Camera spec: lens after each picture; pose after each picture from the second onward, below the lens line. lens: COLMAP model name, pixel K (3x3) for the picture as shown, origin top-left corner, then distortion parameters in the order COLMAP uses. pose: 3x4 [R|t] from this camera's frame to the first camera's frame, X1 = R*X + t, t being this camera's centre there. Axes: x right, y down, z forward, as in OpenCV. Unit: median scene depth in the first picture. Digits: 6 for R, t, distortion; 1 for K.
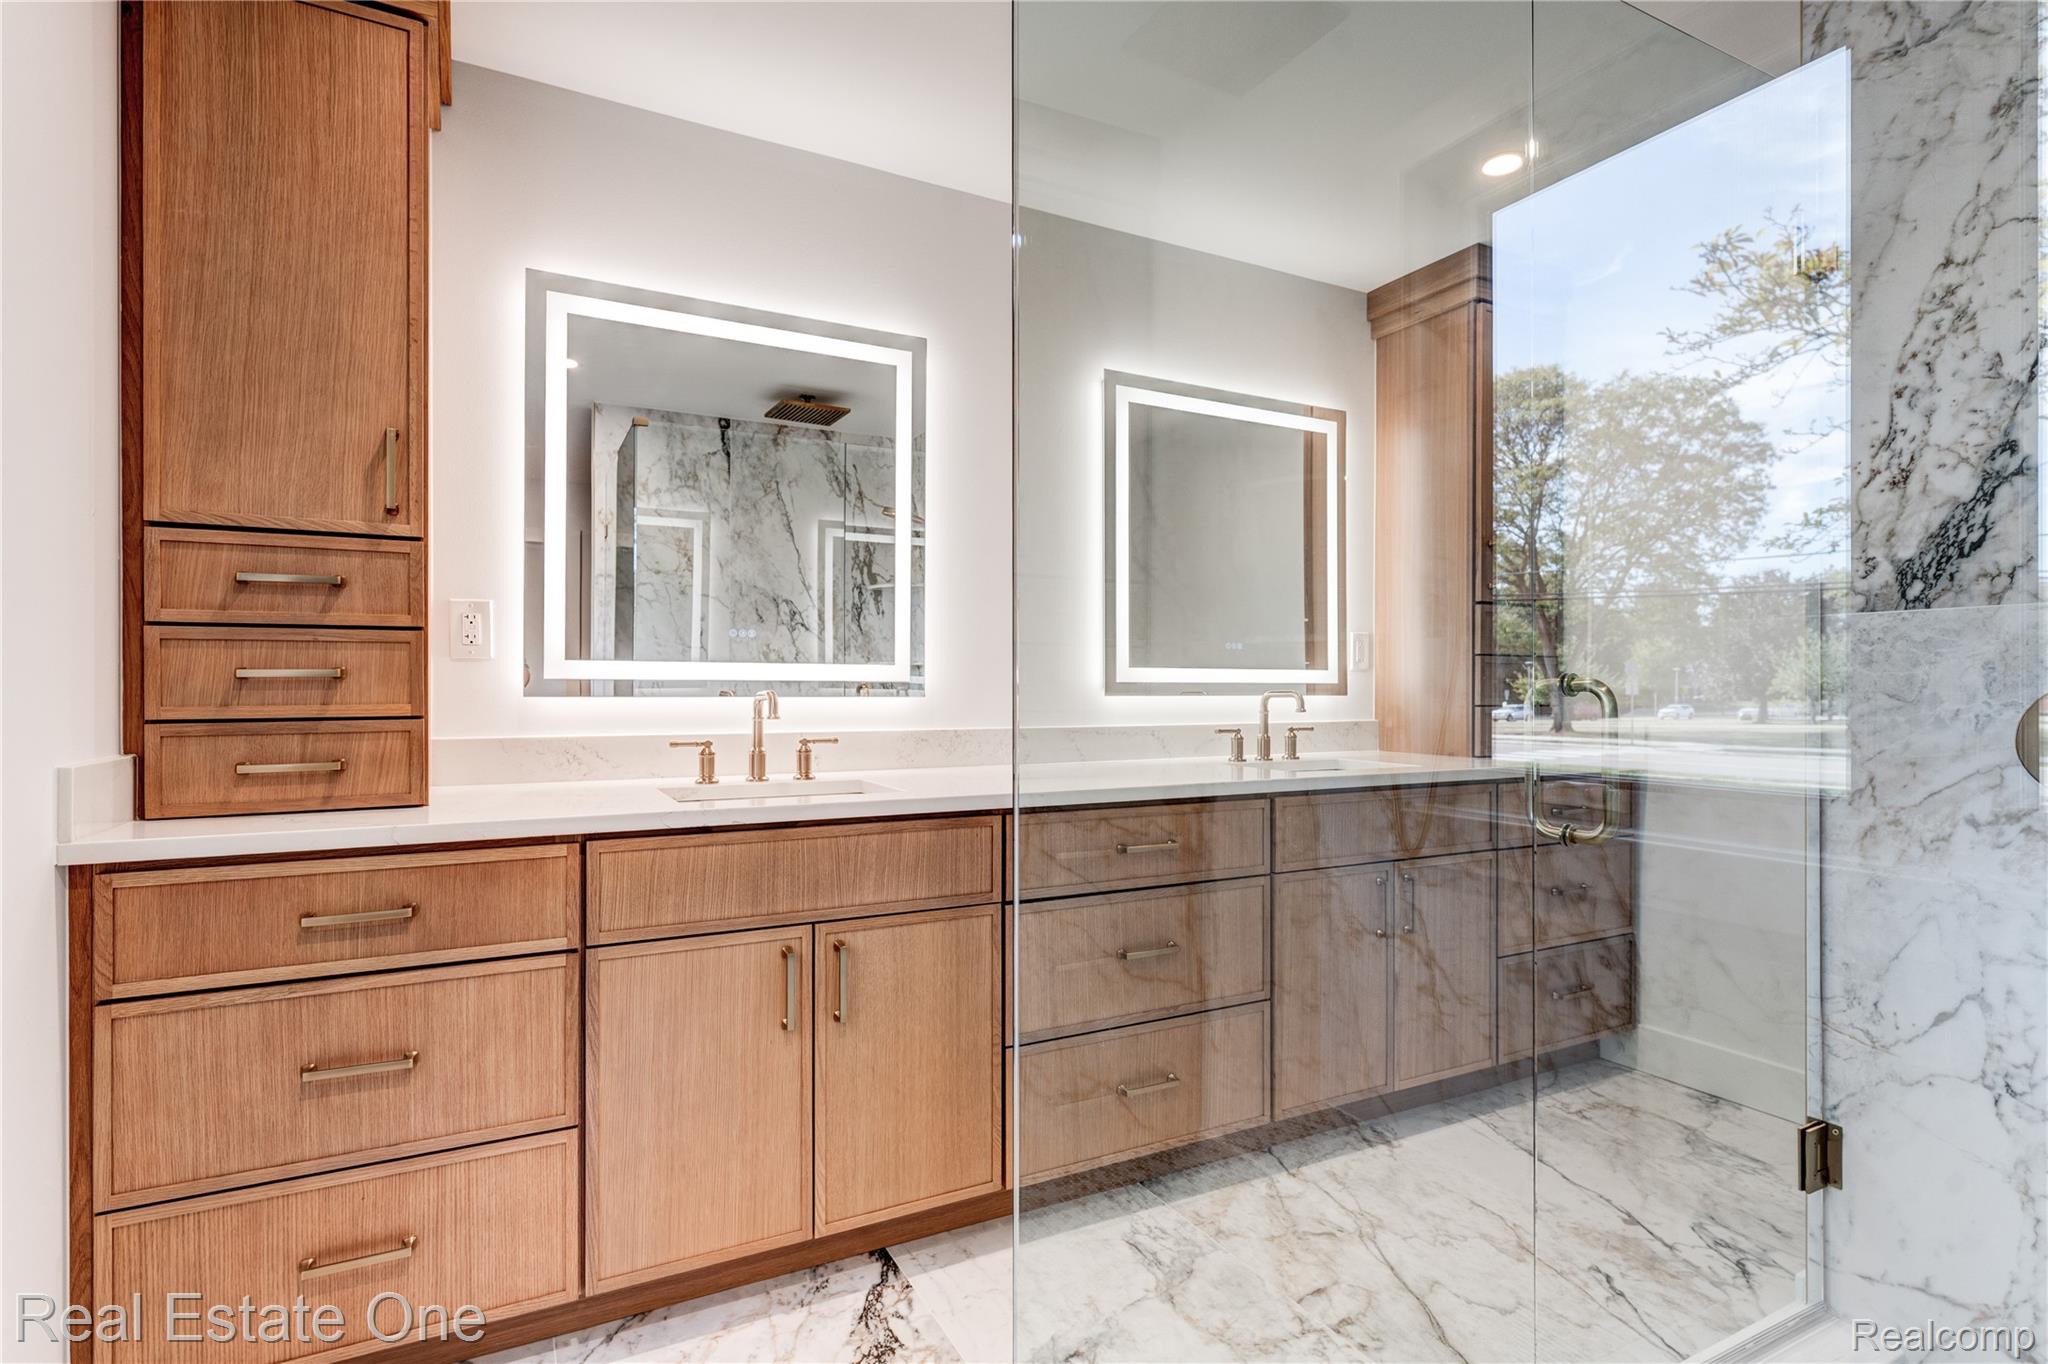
lens RADIAL K [[1031.0, 0, 1013.6], [0, 1031.0, 686.0], [0, 0, 1]] dist [0.002042, 0.000586]
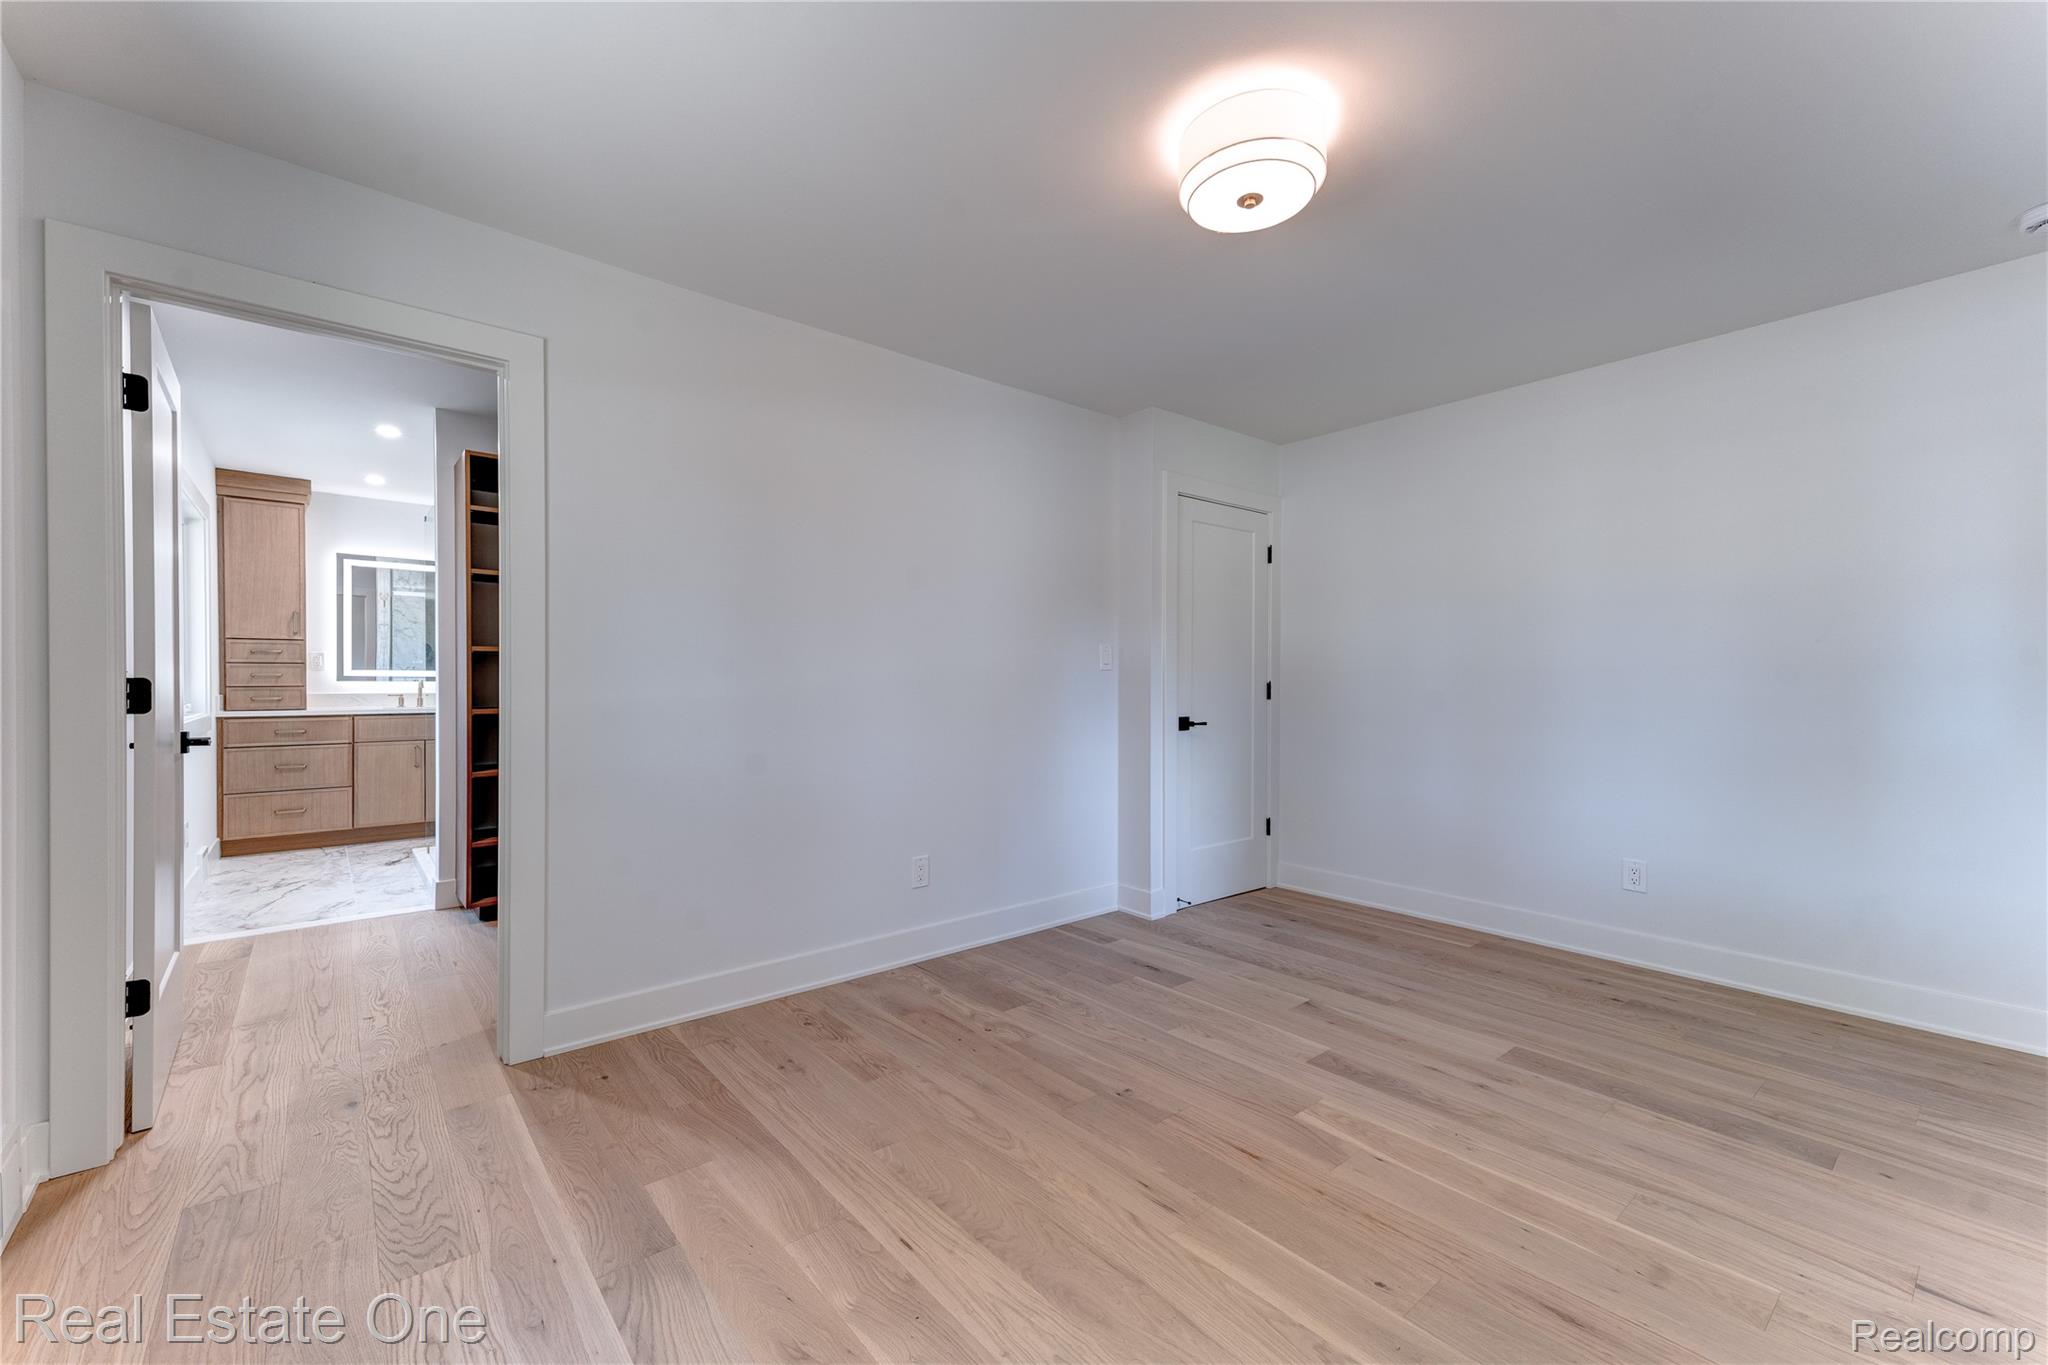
lens RADIAL K [[818.4, 0, 1041.6], [0, 818.4, 690.6], [0, 0, 1]] dist [-0.004313, -0.000250]
pose [[0.967714, -0.003519, 0.252025, 1.496956], [0.000341, 0.999920, 0.012654, 0.011416], [-0.252050, -0.012160, 0.967638, -2.988110]]
